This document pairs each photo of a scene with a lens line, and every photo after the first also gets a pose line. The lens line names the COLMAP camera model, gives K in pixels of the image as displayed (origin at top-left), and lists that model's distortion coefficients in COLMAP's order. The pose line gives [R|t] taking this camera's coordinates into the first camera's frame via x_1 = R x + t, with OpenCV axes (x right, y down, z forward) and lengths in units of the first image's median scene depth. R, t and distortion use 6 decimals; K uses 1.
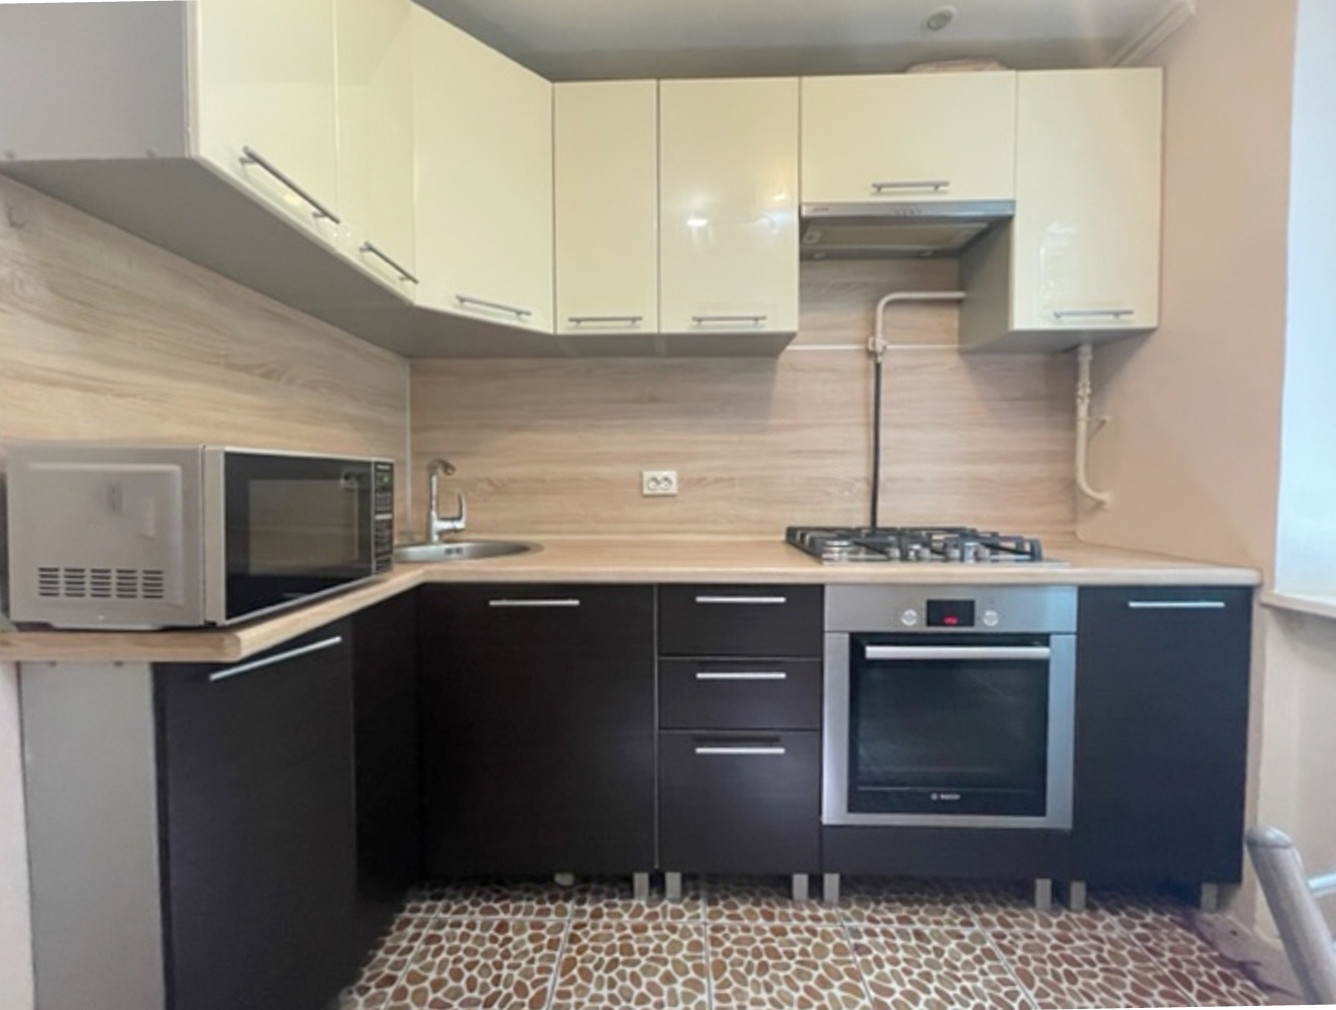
lens RADIAL K [[550.4, 0, 654.7], [0, 550.4, 499.7], [0, 0, 1]] dist [-0.006944, 0.000342]
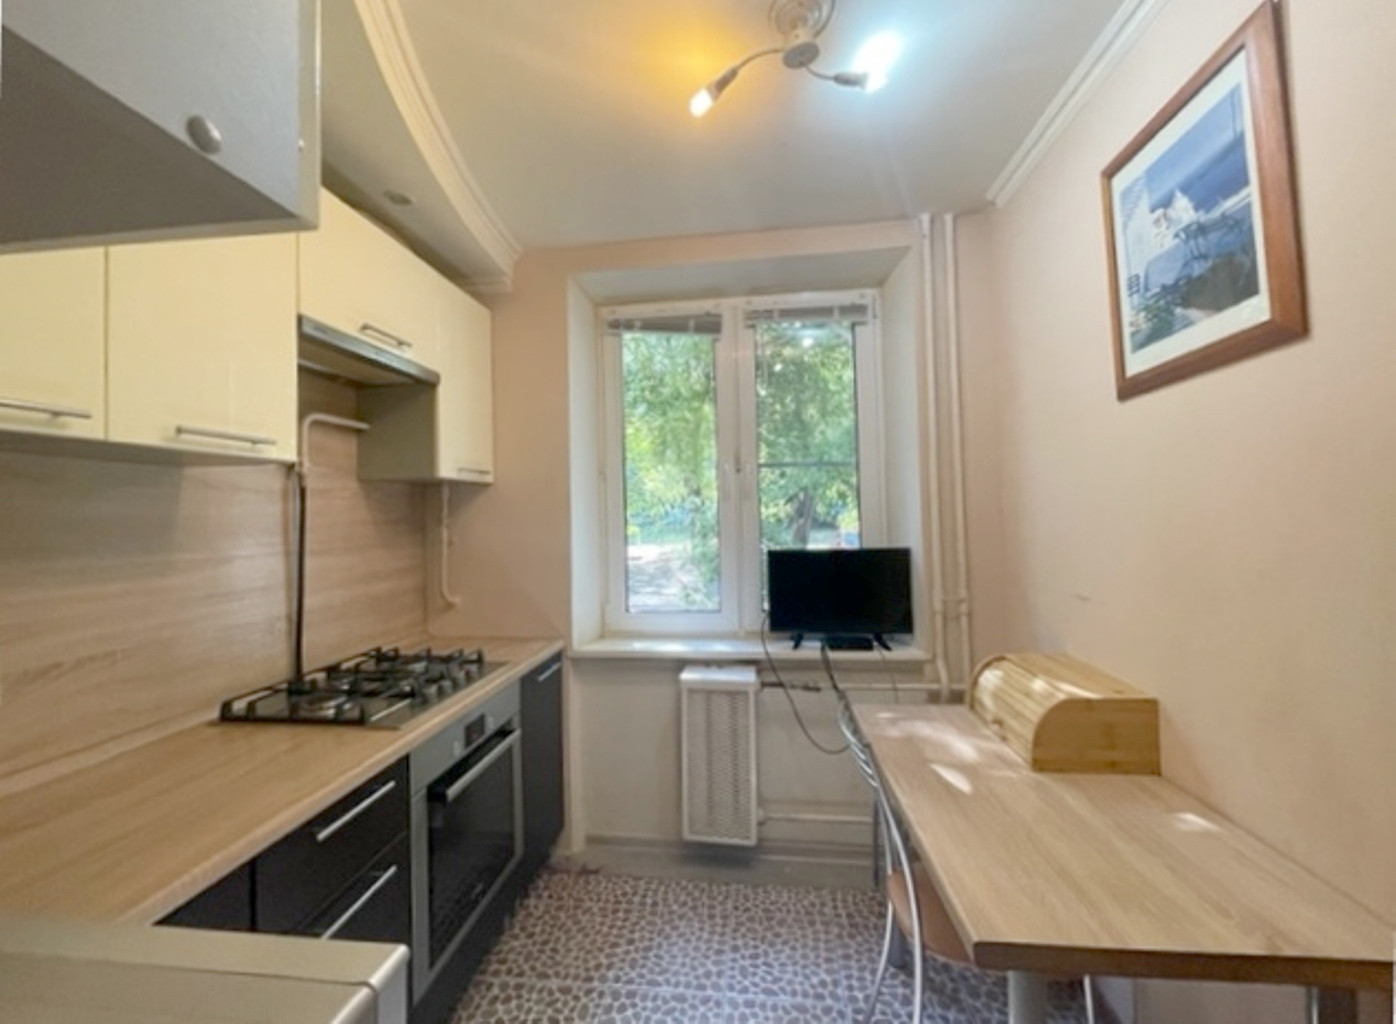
lens RADIAL K [[566.9, 0, 698.2], [0, 566.9, 504.6], [0, 0, 1]] dist [-0.003473, 0.001196]
pose [[0.080880, 0.018470, 0.996553, -0.626104], [0.056128, 0.998157, -0.023055, -0.214951], [-0.995142, 0.057799, 0.079695, 0.376391]]
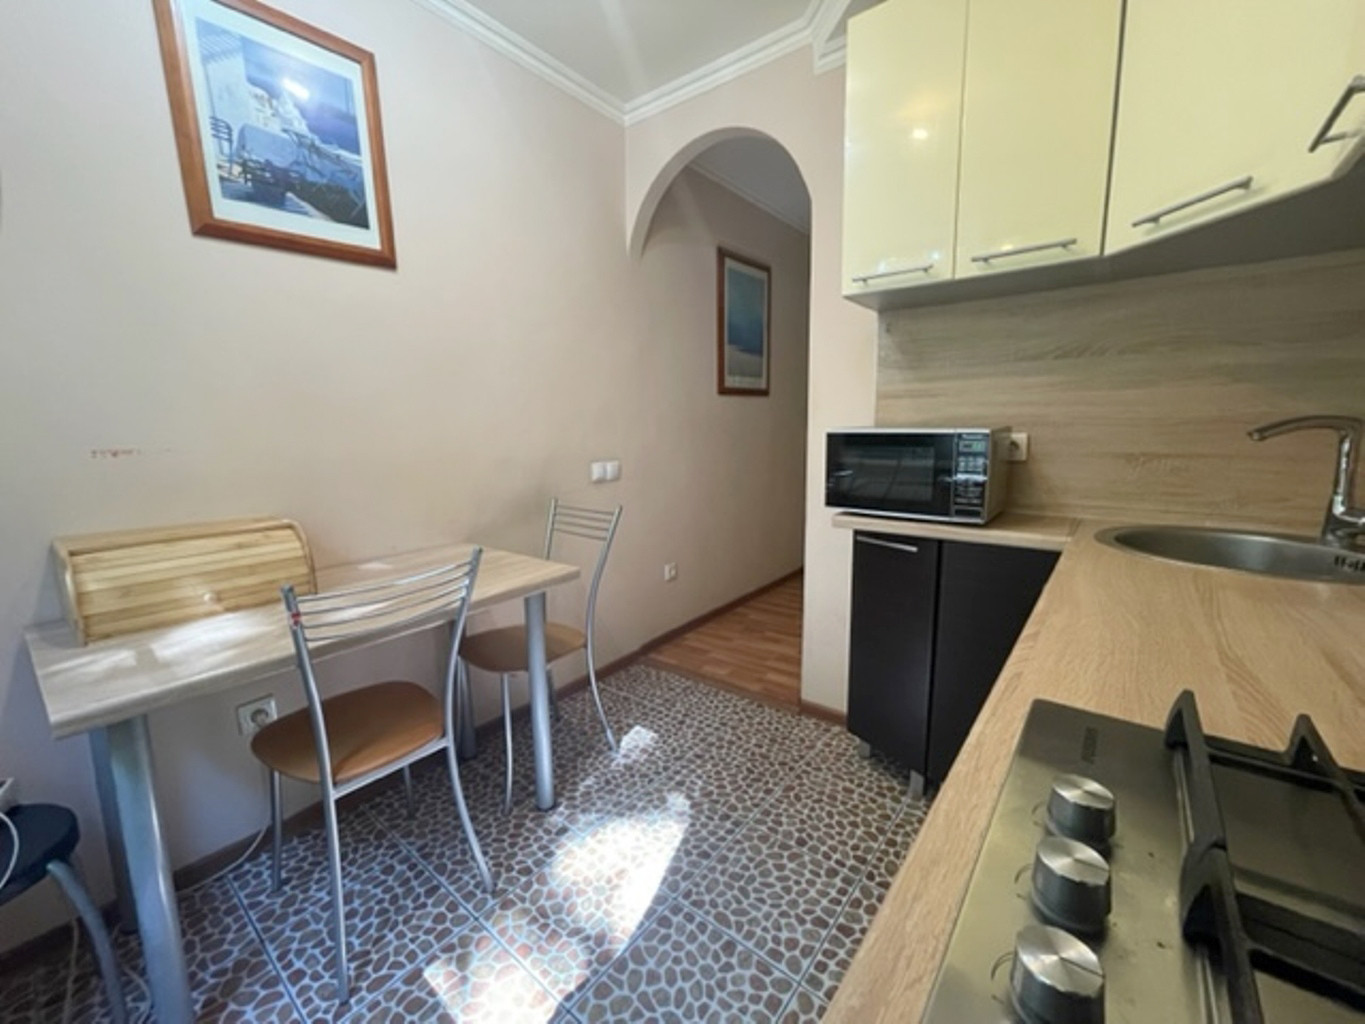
lens RADIAL K [[554.3, 0, 687.5], [0, 554.3, 506.1], [0, 0, 1]] dist [-0.003473, 0.001196]
pose [[-0.588400, 0.132485, -0.797642, 0.745175], [-0.010692, 0.985124, 0.171513, -0.091536], [0.808499, 0.109446, -0.578231, 0.989927]]
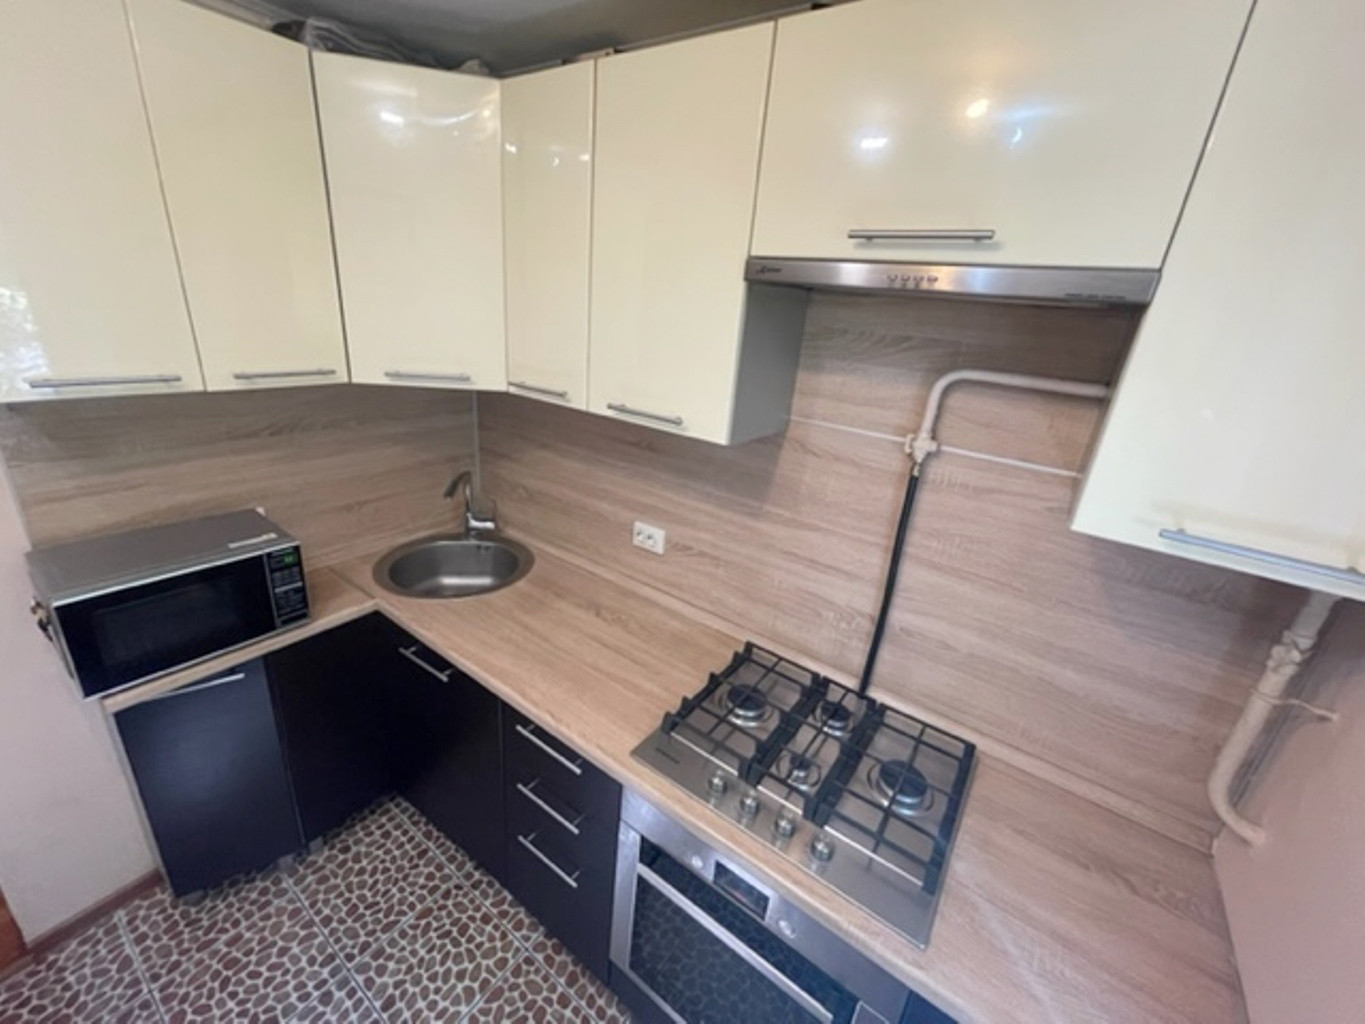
lens RADIAL K [[554.3, 0, 670.7], [0, 554.3, 507.0], [0, 0, 1]] dist [-0.003473, 0.001196]
pose [[0.823820, 0.261093, -0.503141, 0.678141], [-0.100783, 0.940930, 0.323255, -0.526567], [0.557820, -0.215596, 0.801471, 0.408565]]
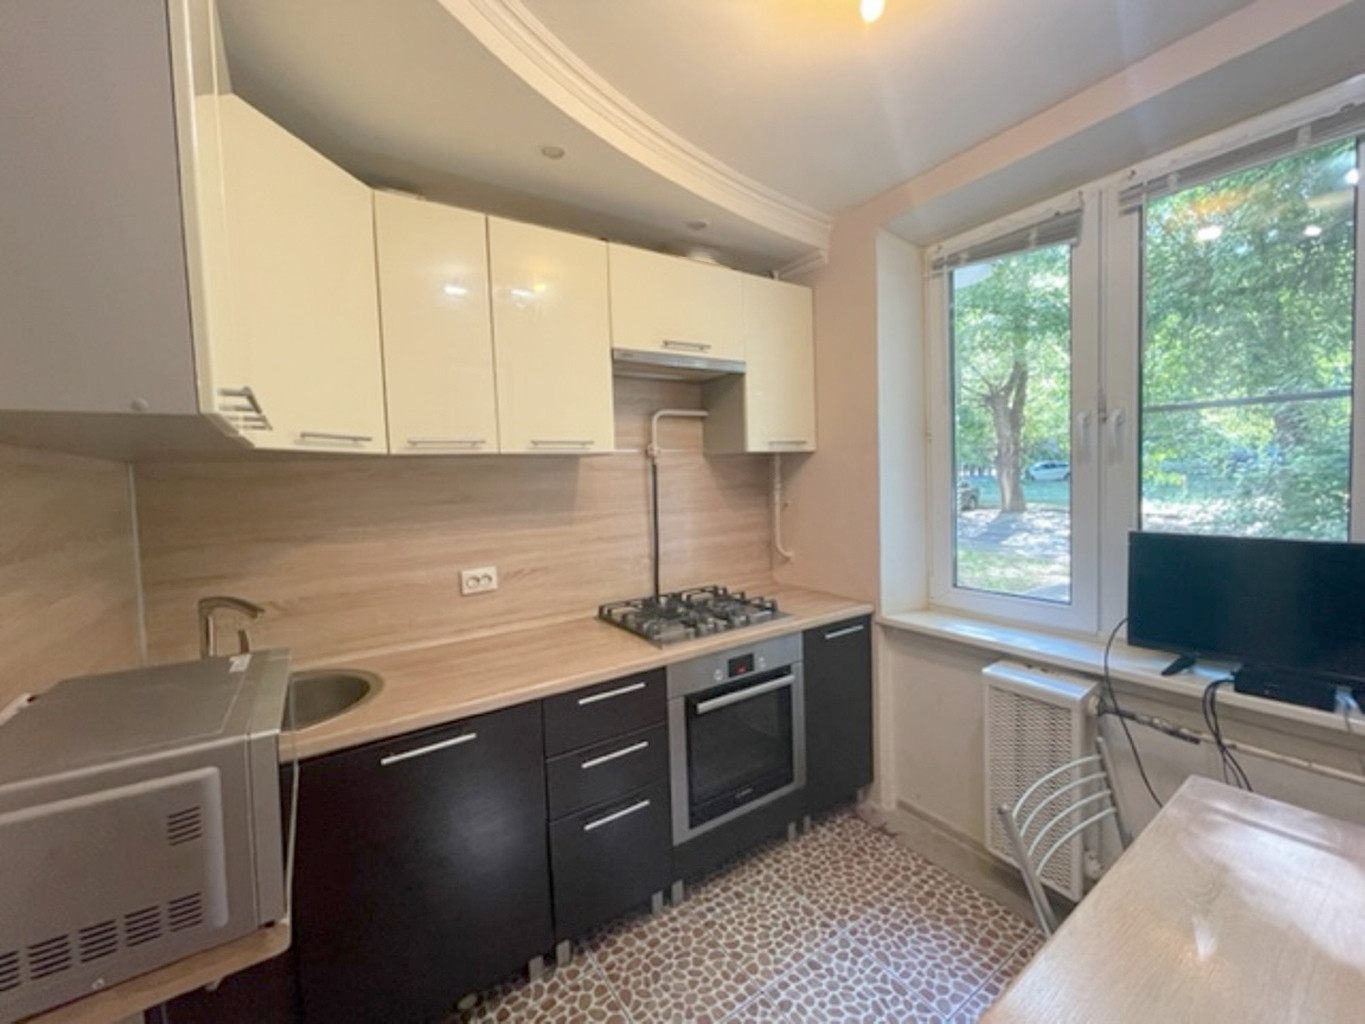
lens RADIAL K [[554.3, 0, 681.5], [0, 554.3, 508.9], [0, 0, 1]] dist [-0.003473, 0.001196]
pose [[0.809572, -0.059272, 0.584021, -0.392144], [0.054005, 0.998190, 0.026445, -0.237621], [-0.584531, 0.010131, 0.811308, -0.087133]]
